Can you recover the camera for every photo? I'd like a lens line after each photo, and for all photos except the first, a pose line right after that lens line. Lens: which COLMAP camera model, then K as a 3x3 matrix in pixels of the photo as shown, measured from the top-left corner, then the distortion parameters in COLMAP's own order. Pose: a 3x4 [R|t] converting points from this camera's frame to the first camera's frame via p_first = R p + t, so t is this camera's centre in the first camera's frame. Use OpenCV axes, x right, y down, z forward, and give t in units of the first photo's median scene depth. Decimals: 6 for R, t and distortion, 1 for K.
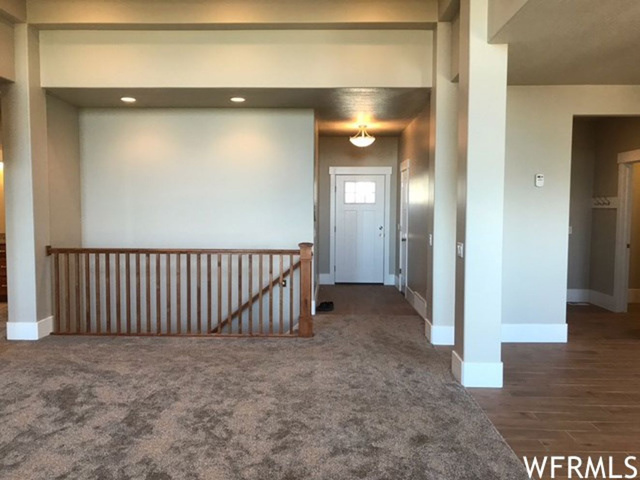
lens RADIAL K [[527.2, 0, 320.0], [0, 527.2, 240.0], [0, 0, 1]] dist [0.026235, -0.000184]
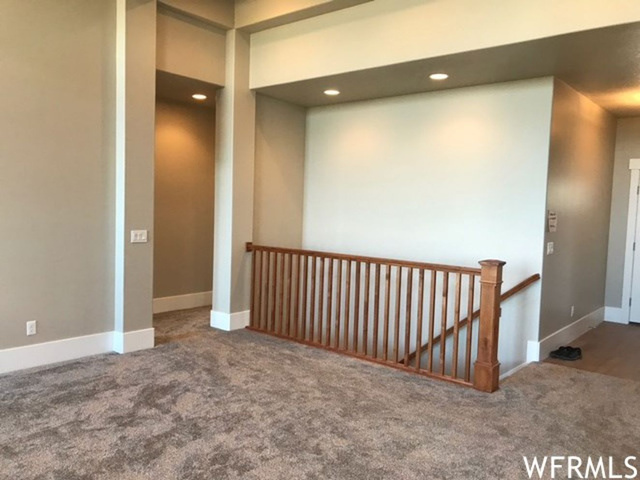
lens RADIAL K [[527.2, 0, 320.0], [0, 527.2, 240.0], [0, 0, 1]] dist [0.026235, -0.000184]
pose [[0.777255, 0.059078, -0.626406, 0.267668], [-0.067481, 0.997667, 0.010360, -0.014989], [0.625556, 0.034218, 0.779428, 0.320104]]
